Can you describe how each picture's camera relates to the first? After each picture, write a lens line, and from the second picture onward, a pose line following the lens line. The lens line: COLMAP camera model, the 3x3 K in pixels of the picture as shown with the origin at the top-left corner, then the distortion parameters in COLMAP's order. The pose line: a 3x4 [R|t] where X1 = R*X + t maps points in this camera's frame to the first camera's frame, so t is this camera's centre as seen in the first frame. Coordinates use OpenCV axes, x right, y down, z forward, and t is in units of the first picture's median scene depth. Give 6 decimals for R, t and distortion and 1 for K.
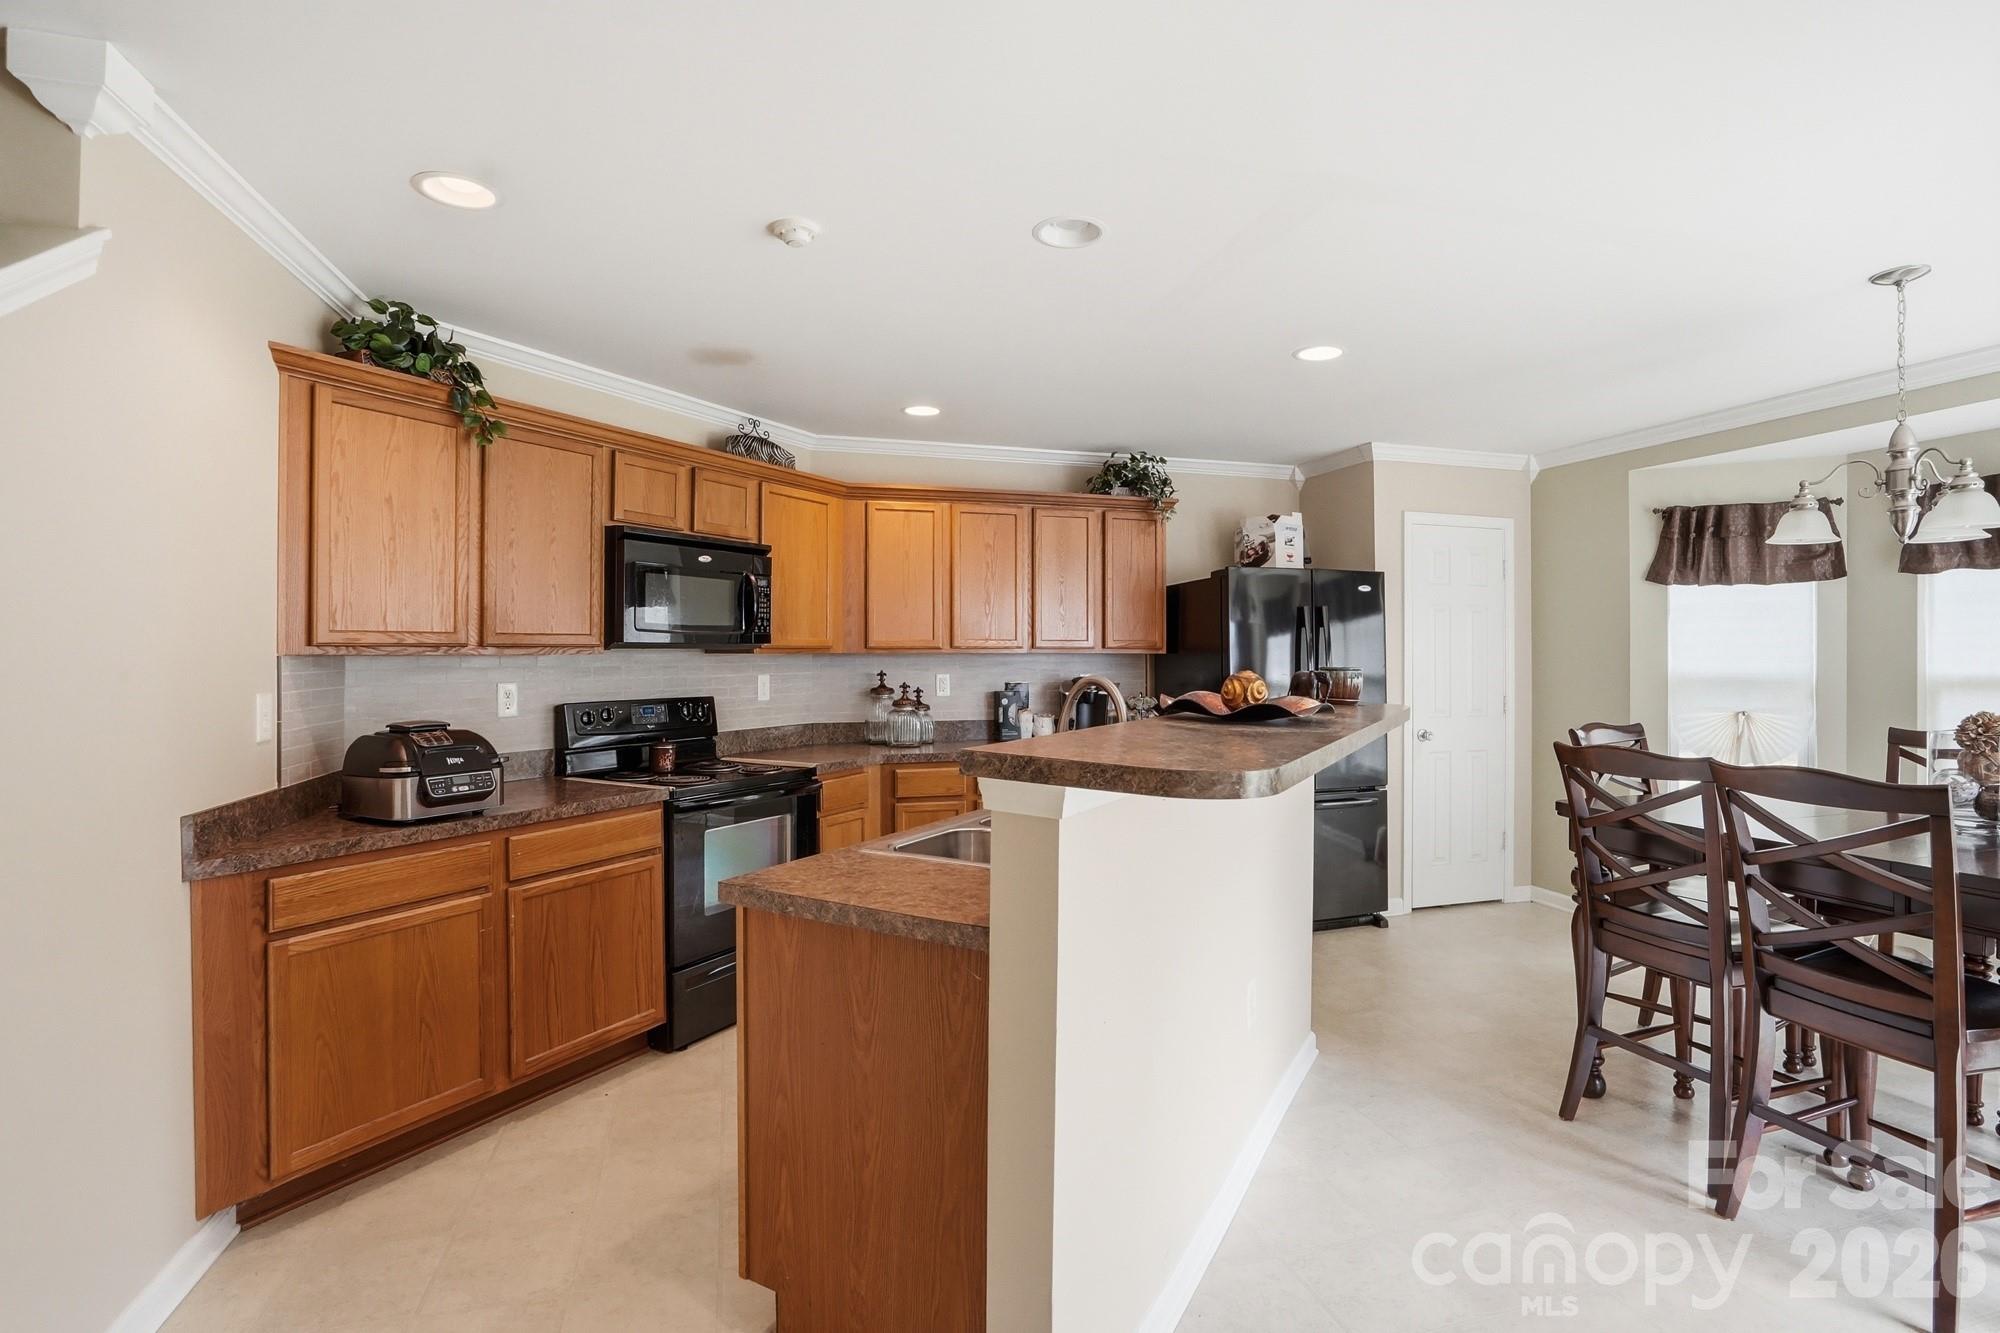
lens RADIAL K [[965.8, 0, 1000.7], [0, 965.8, 645.4], [0, 0, 1]] dist [-0.060042, 0.028305]
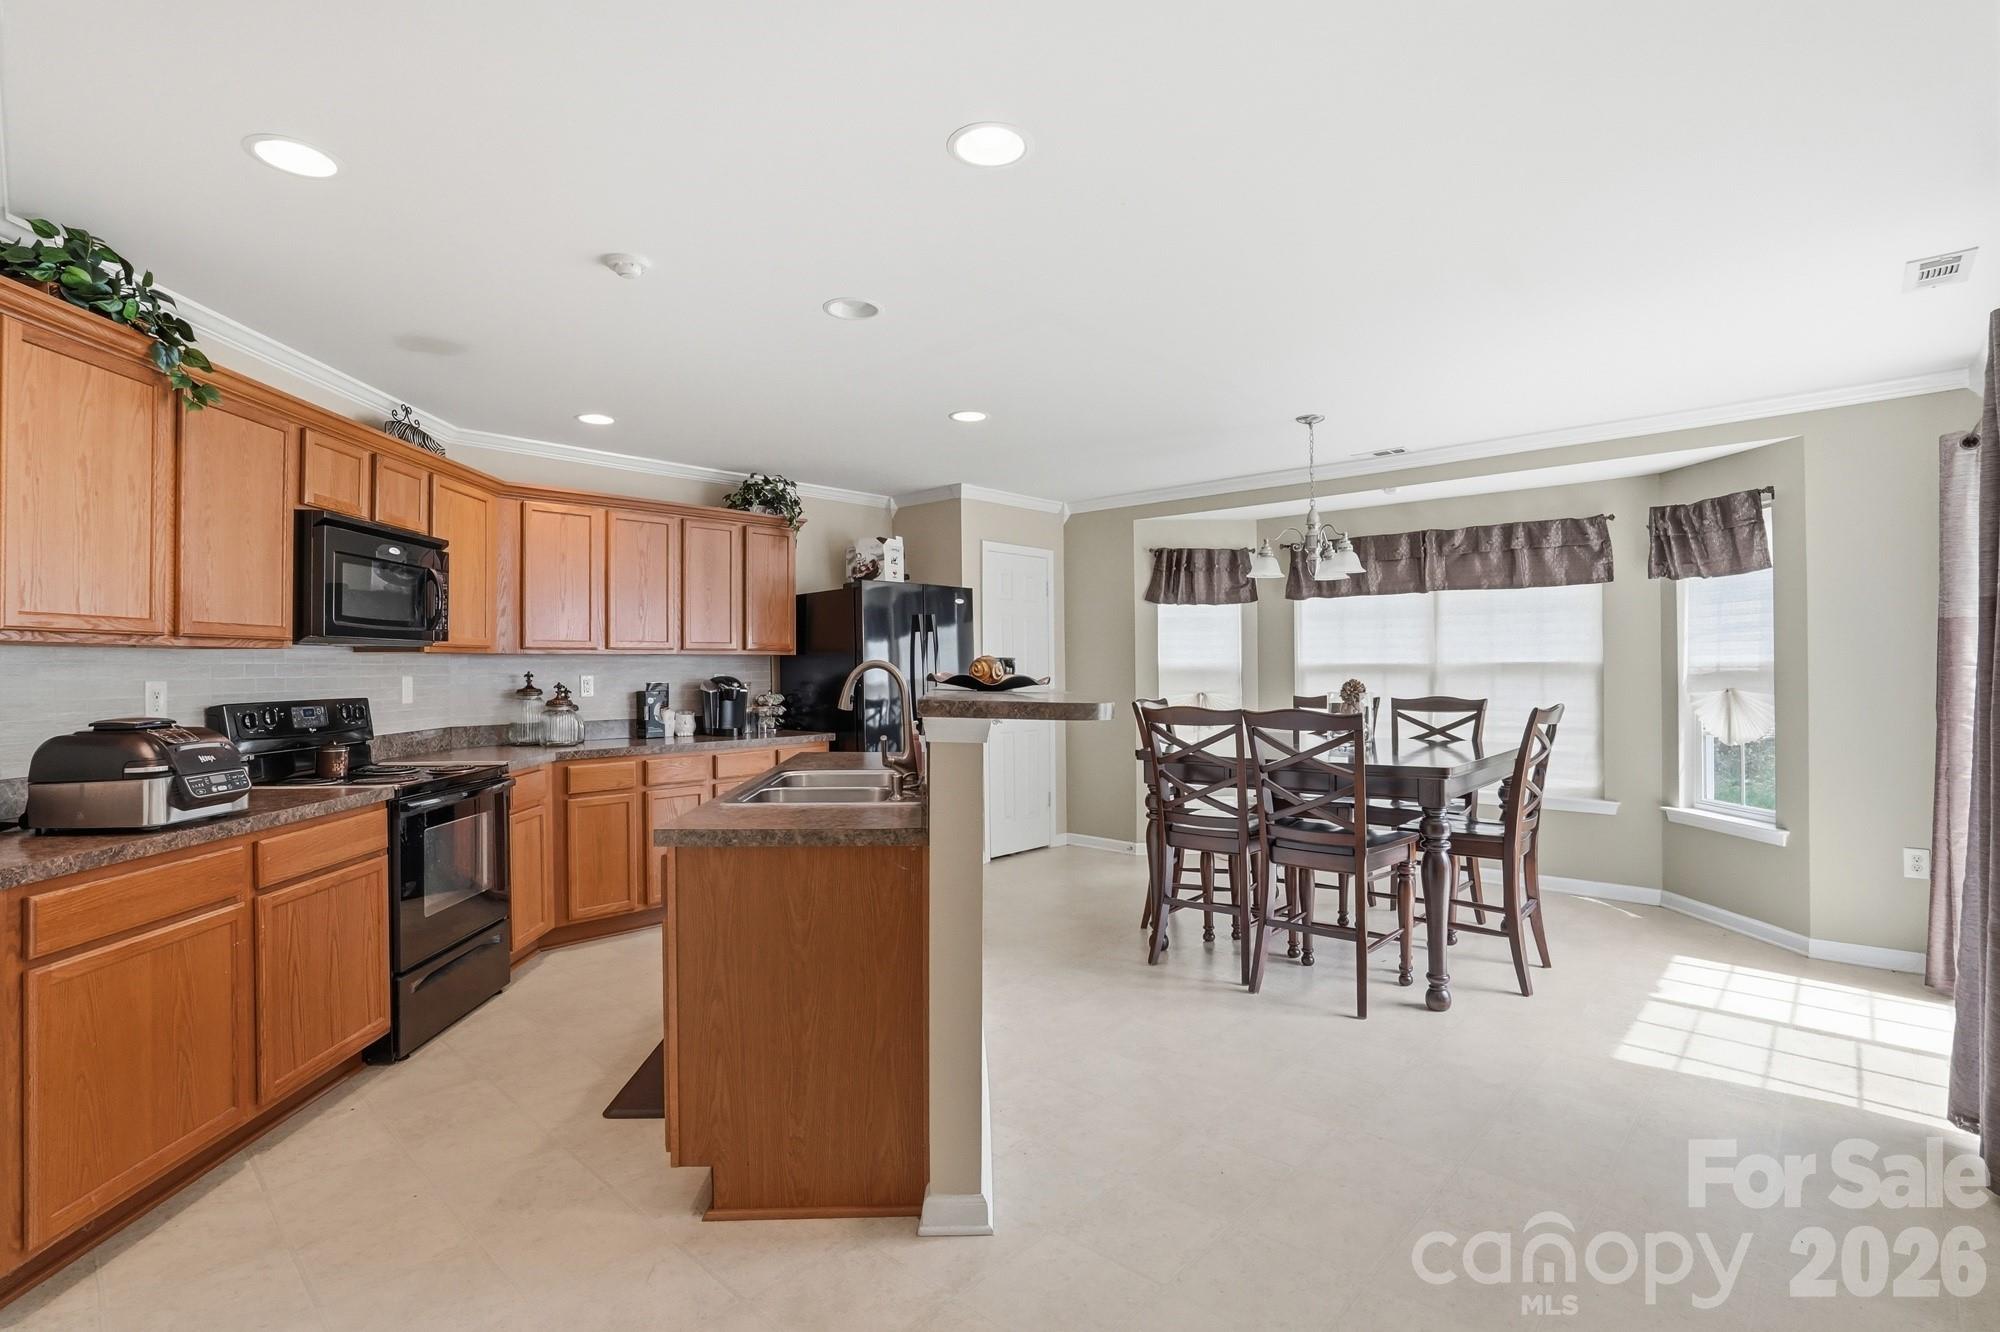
lens RADIAL K [[950.1, 0, 999.3], [0, 950.1, 653.3], [0, 0, 1]] dist [-0.057695, 0.025660]
pose [[0.858738, -0.000888, 0.512414, -0.231222], [0.005376, 0.999959, -0.007276, 0.019339], [-0.512386, 0.009003, 0.858708, -0.091471]]
